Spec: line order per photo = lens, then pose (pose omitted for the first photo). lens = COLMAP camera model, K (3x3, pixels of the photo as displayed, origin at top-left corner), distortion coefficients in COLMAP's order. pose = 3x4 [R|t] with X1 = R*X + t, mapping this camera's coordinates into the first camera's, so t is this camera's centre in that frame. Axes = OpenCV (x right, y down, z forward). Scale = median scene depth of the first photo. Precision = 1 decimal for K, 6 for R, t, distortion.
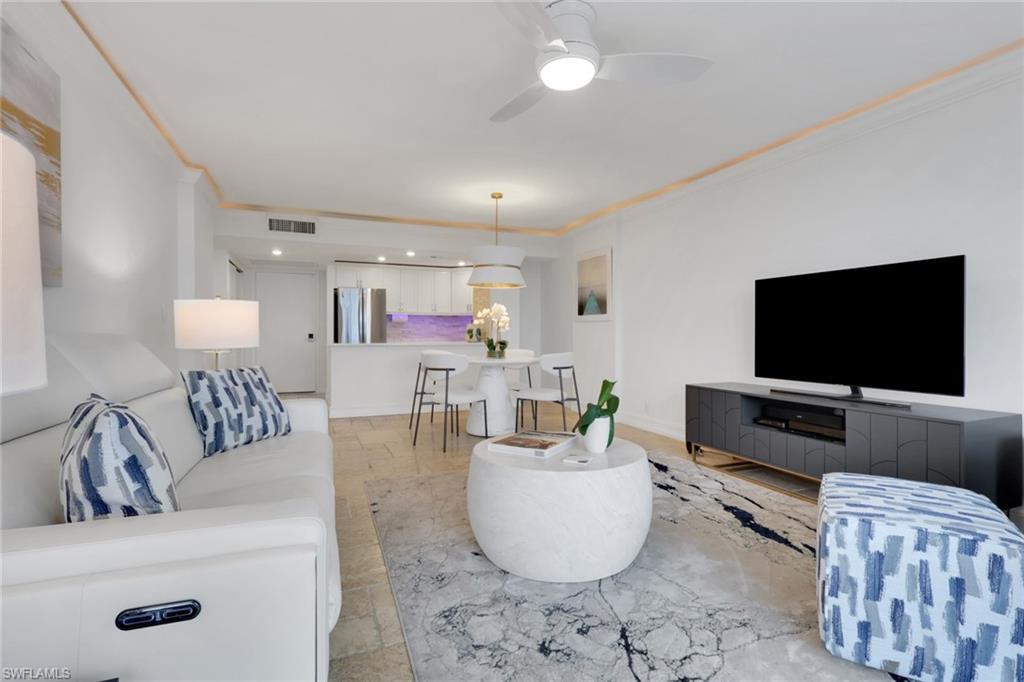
lens RADIAL K [[489.2, 0, 512.0], [0, 489.2, 341.0], [0, 0, 1]] dist [-0.002523, -0.000840]
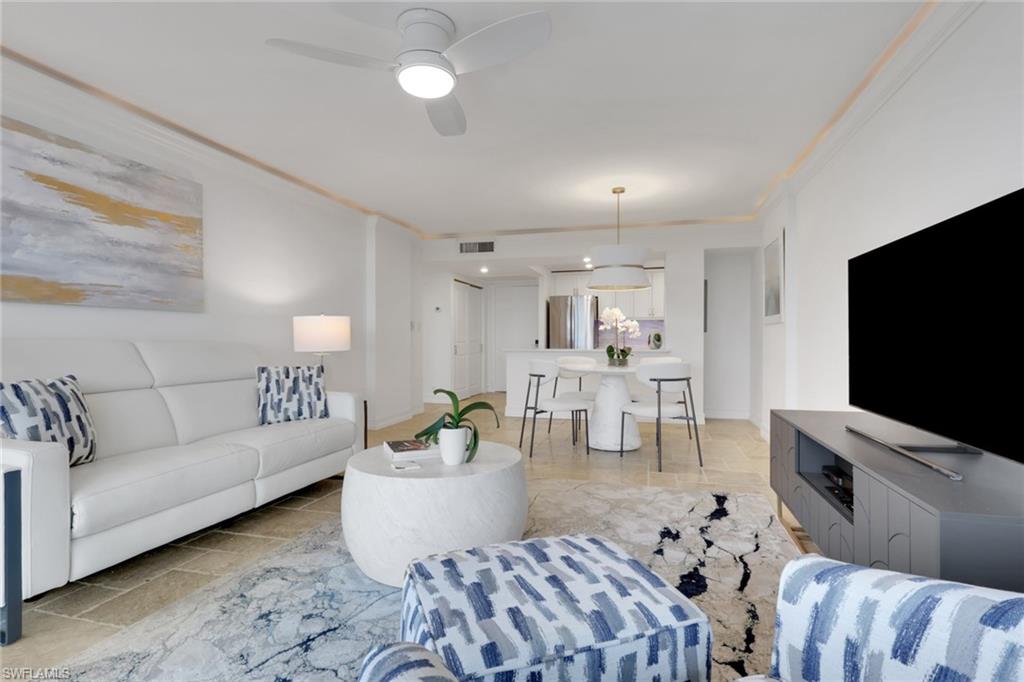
lens RADIAL K [[500.0, 0, 511.2], [0, 500.0, 344.0], [0, 0, 1]] dist [-0.000745, -0.000241]
pose [[0.791727, 0.004165, -0.610861, 0.756494], [-0.006983, 0.999973, -0.002233, -0.007330], [0.610835, 0.006033, 0.791735, 0.252605]]
